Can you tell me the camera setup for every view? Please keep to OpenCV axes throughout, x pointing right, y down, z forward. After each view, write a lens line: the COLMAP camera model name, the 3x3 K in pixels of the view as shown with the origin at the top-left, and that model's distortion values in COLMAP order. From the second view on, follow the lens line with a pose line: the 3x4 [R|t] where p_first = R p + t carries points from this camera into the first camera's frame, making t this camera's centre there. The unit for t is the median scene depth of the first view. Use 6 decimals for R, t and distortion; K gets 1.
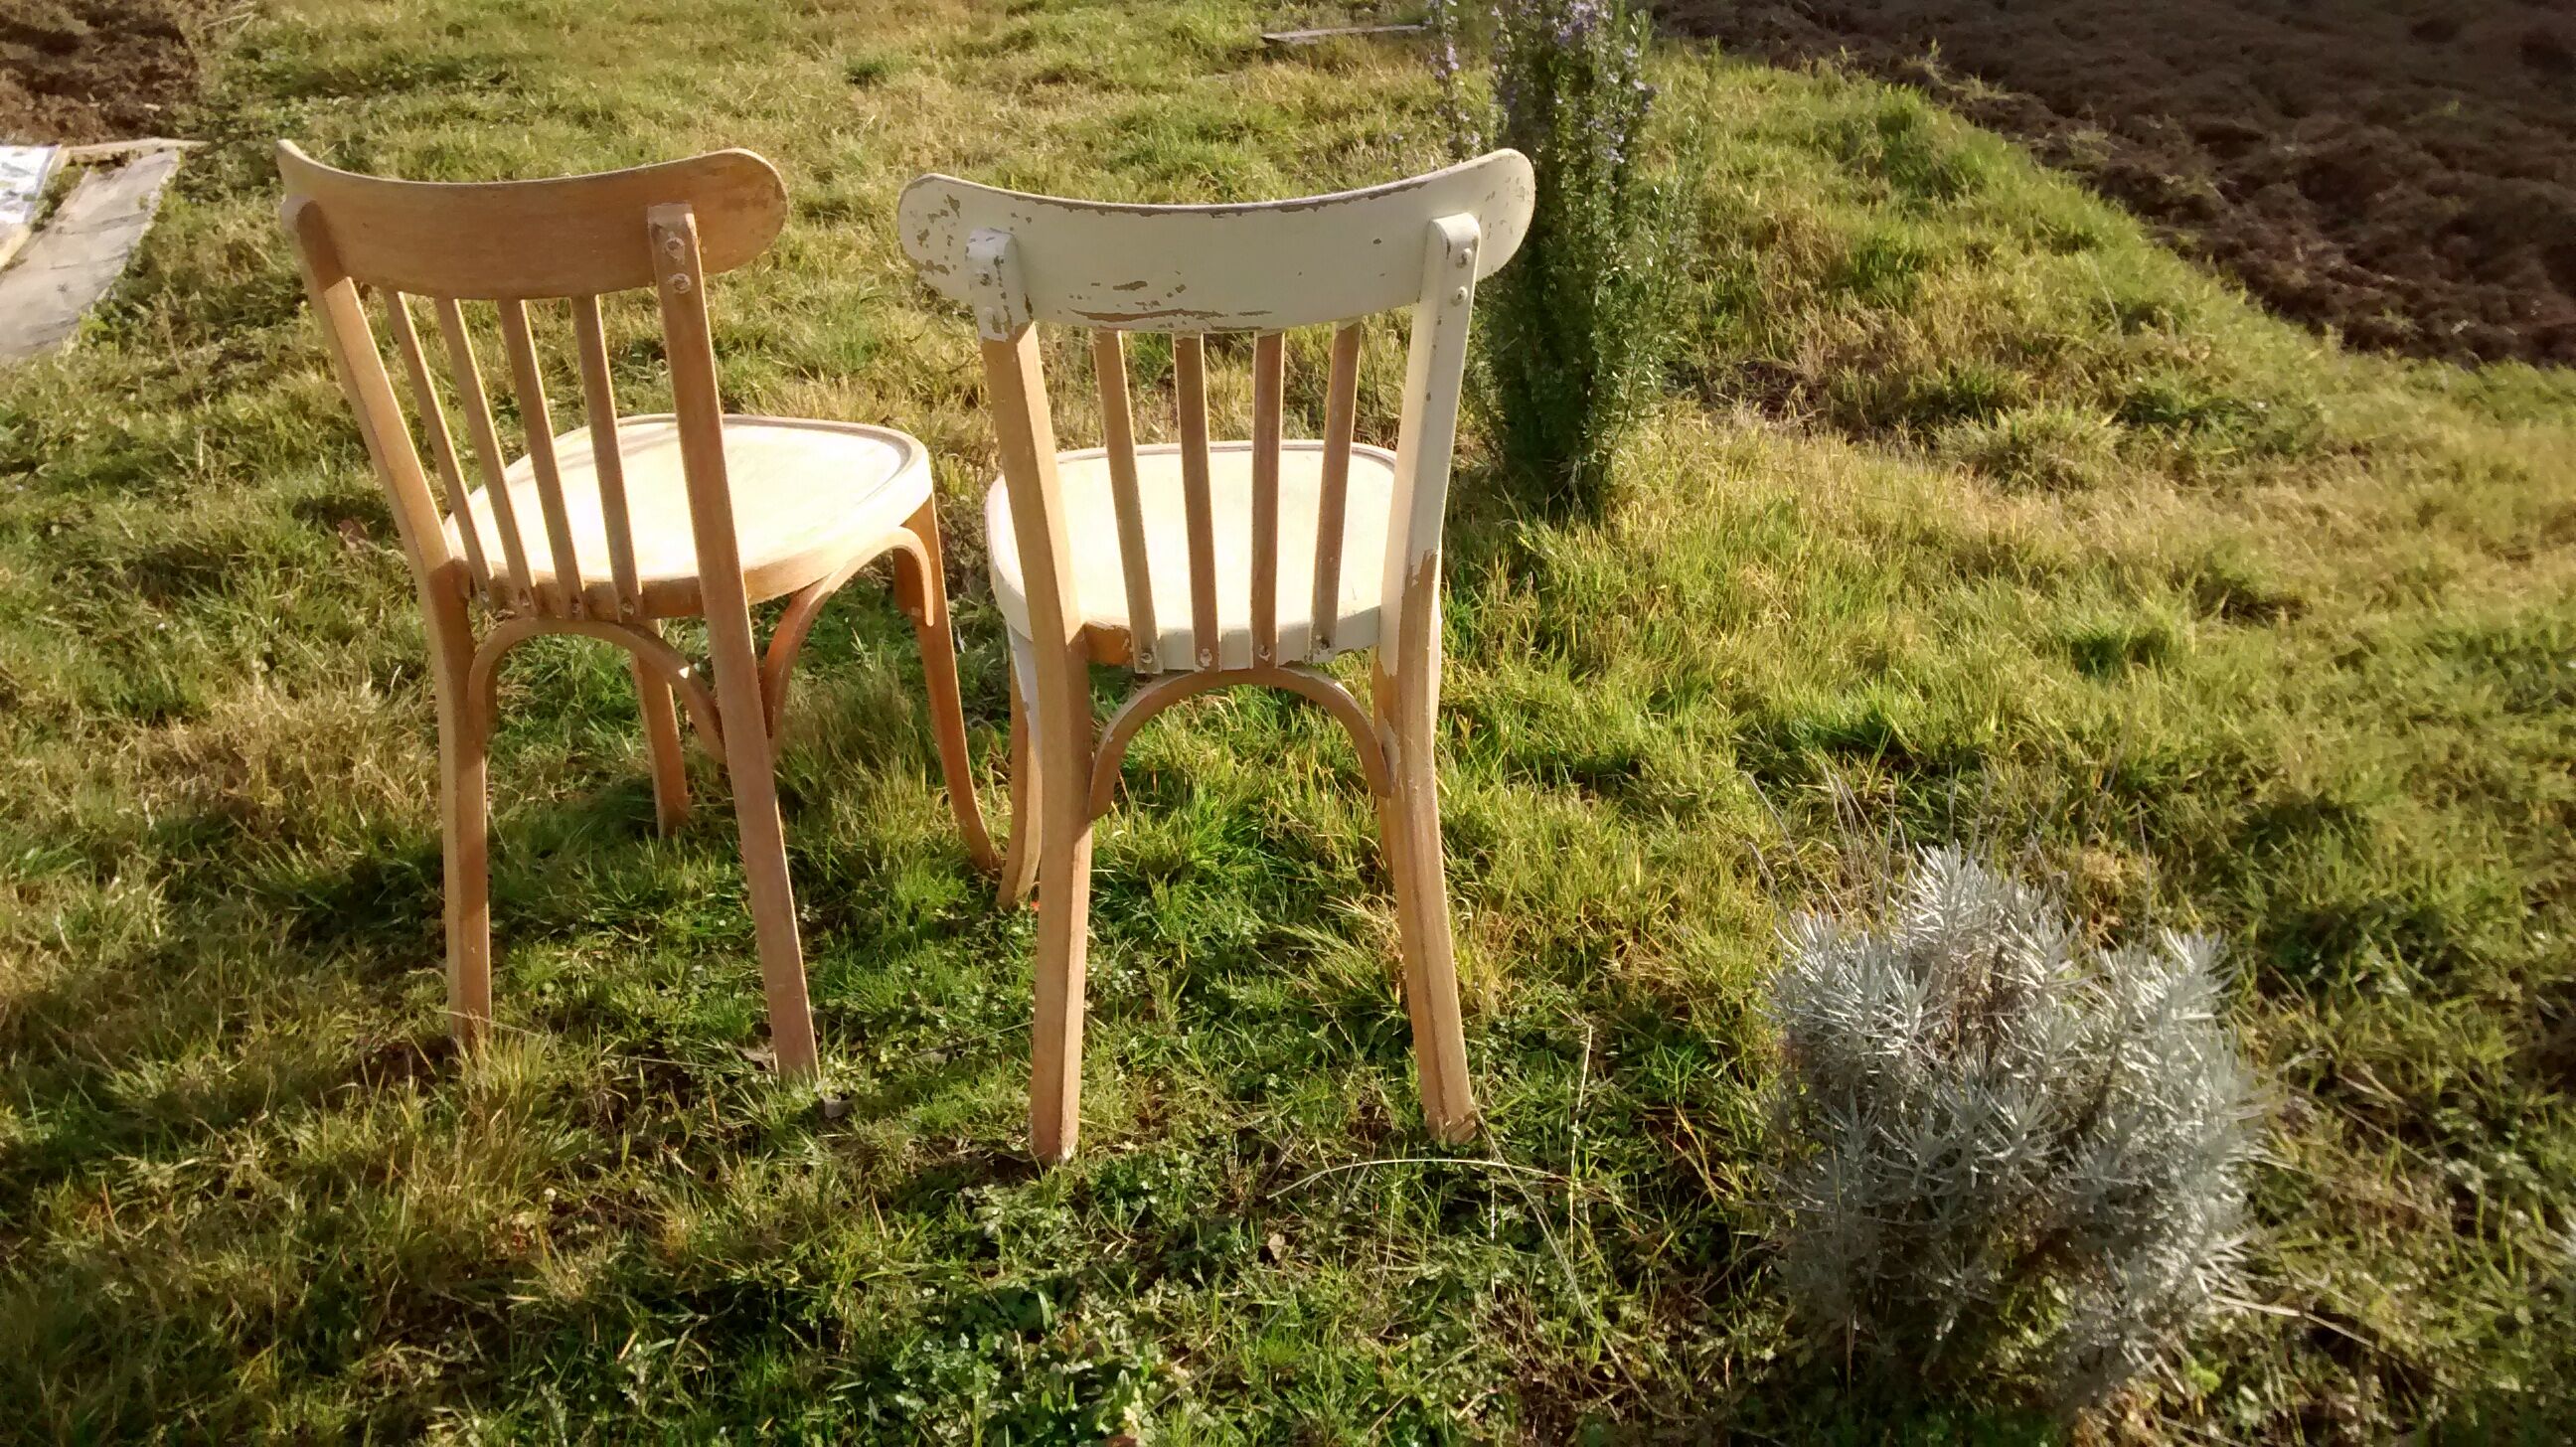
lens RADIAL K [[2401.3, 0, 1287.7], [0, 2401.3, 771.4], [0, 0, 1]] dist [0.049861, -0.002688]
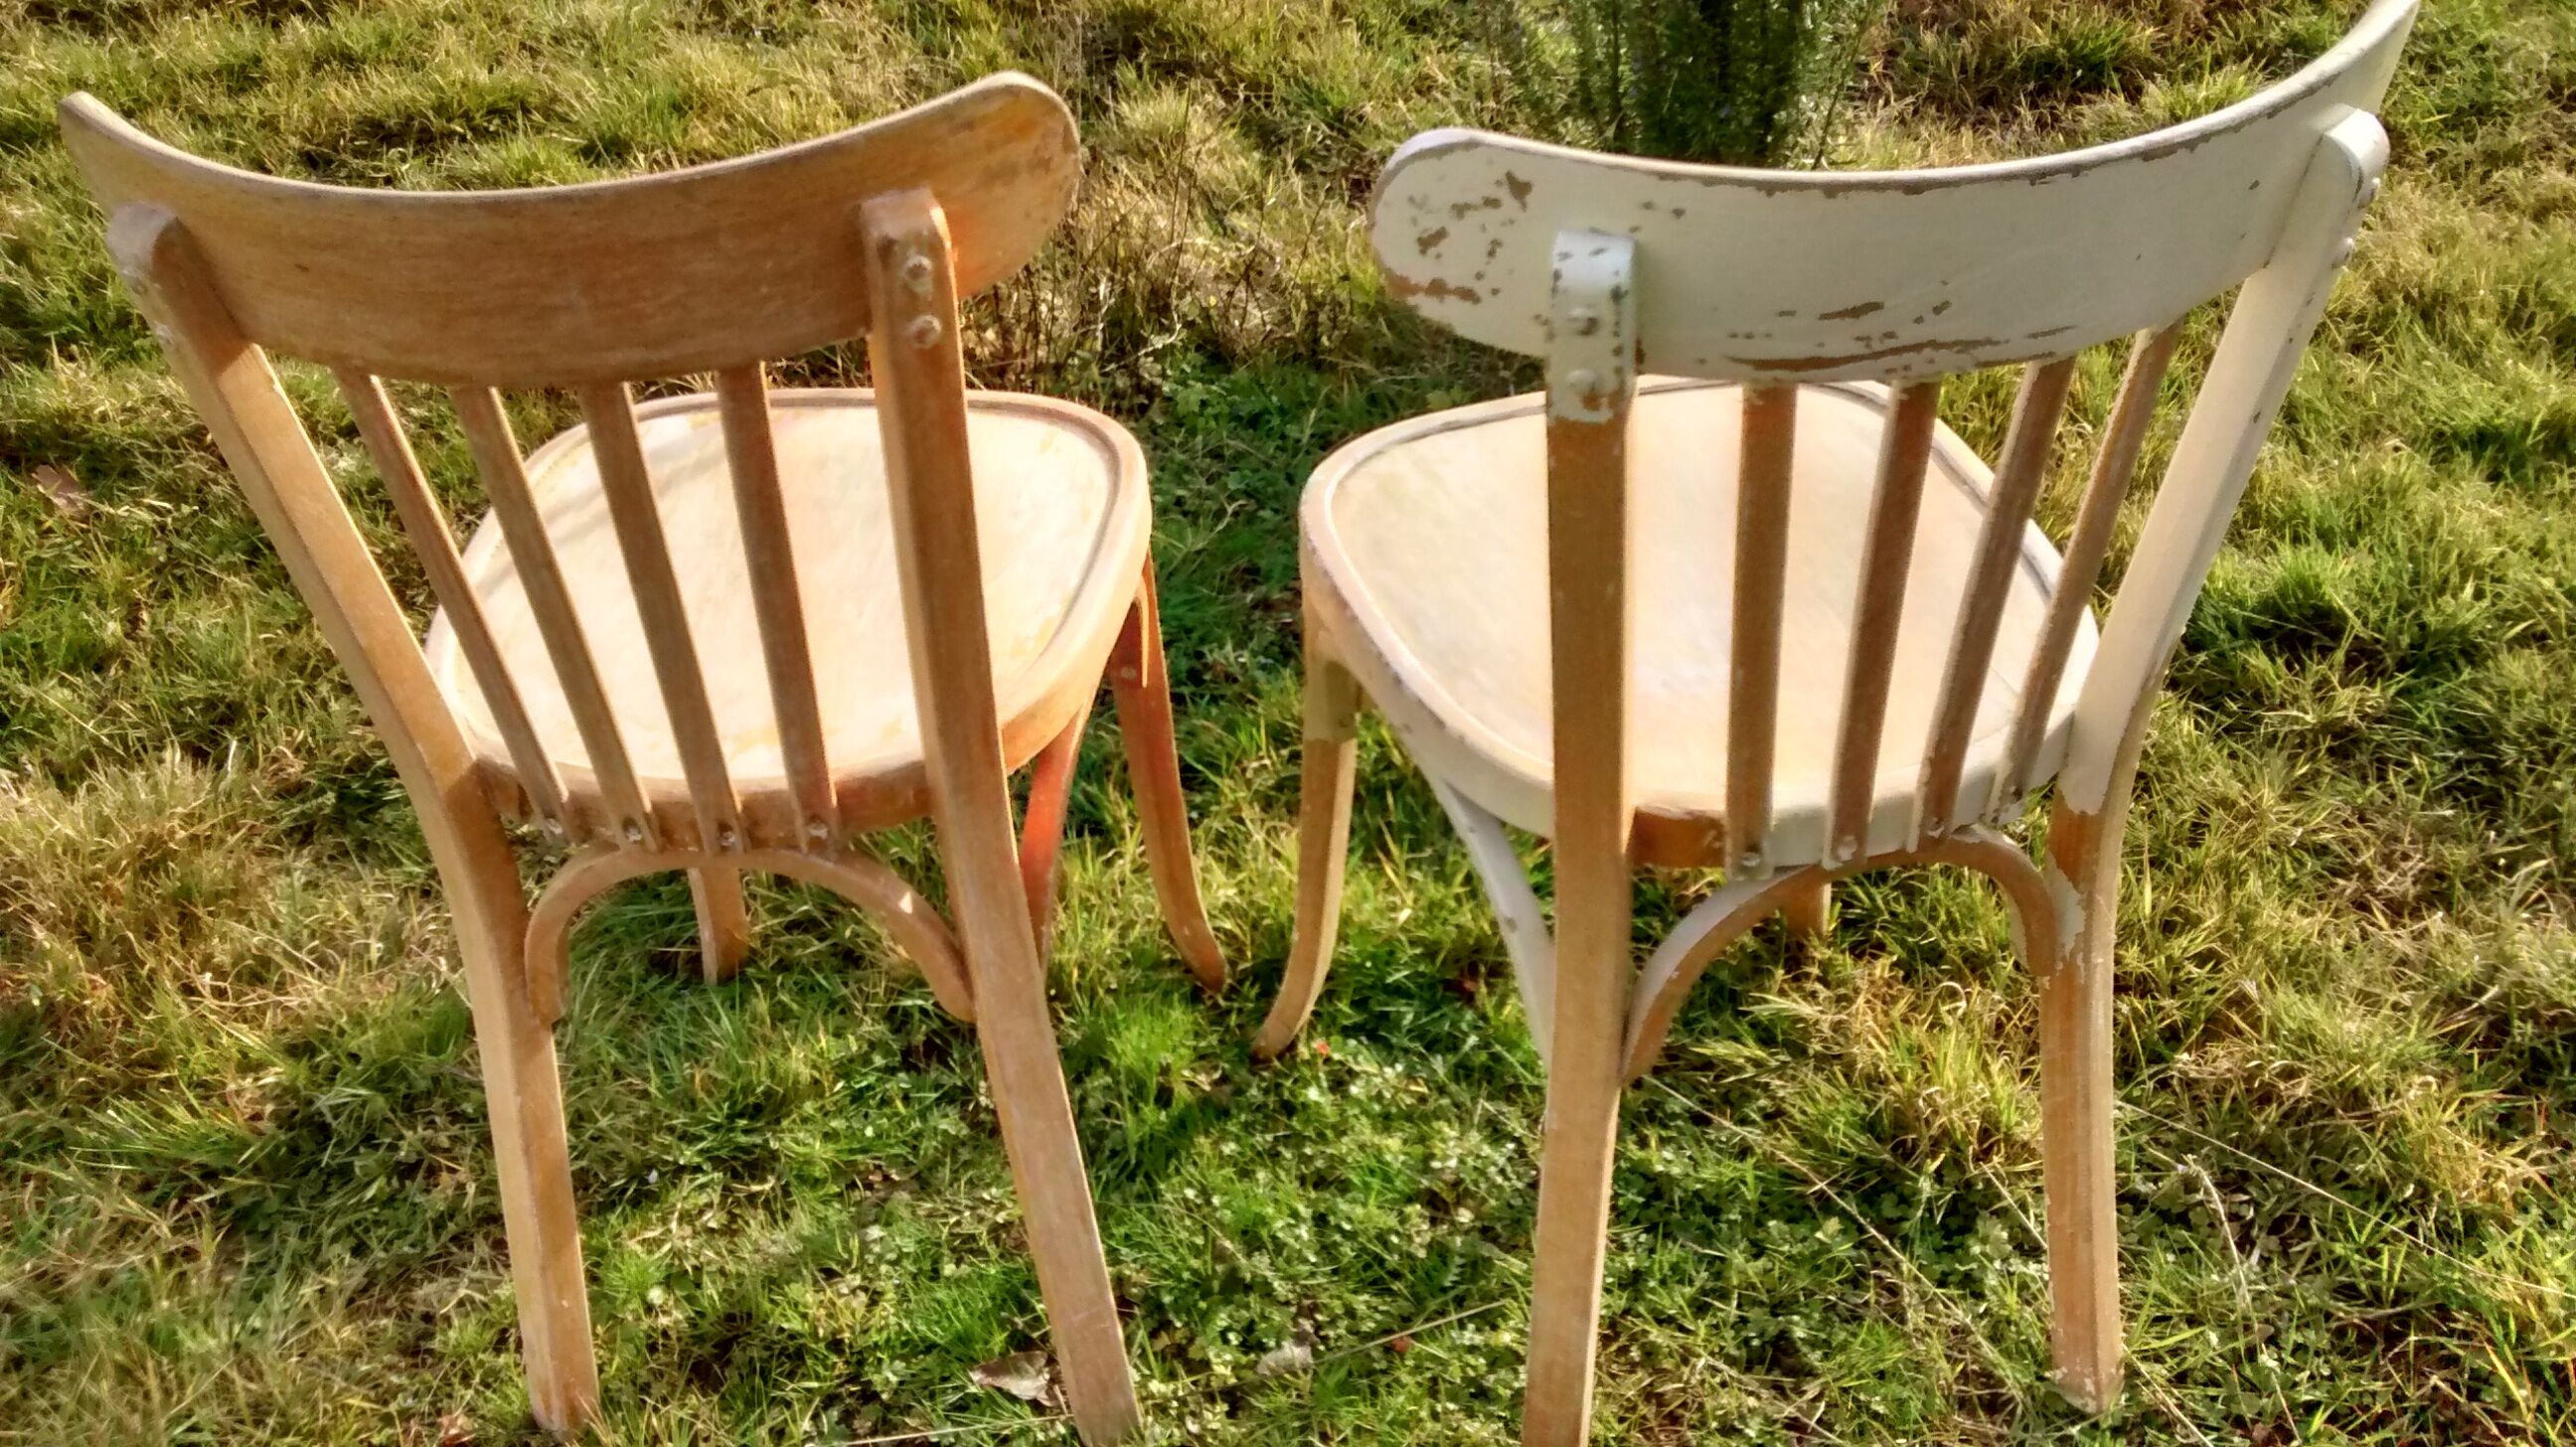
lens RADIAL K [[2401.3, 0, 1287.7], [0, 2401.3, 771.4], [0, 0, 1]] dist [0.049861, -0.002688]
pose [[0.981150, -0.130433, 0.142589, -0.217963], [0.103387, 0.977676, 0.182924, -0.162800], [-0.163265, -0.164734, 0.972732, 0.354286]]
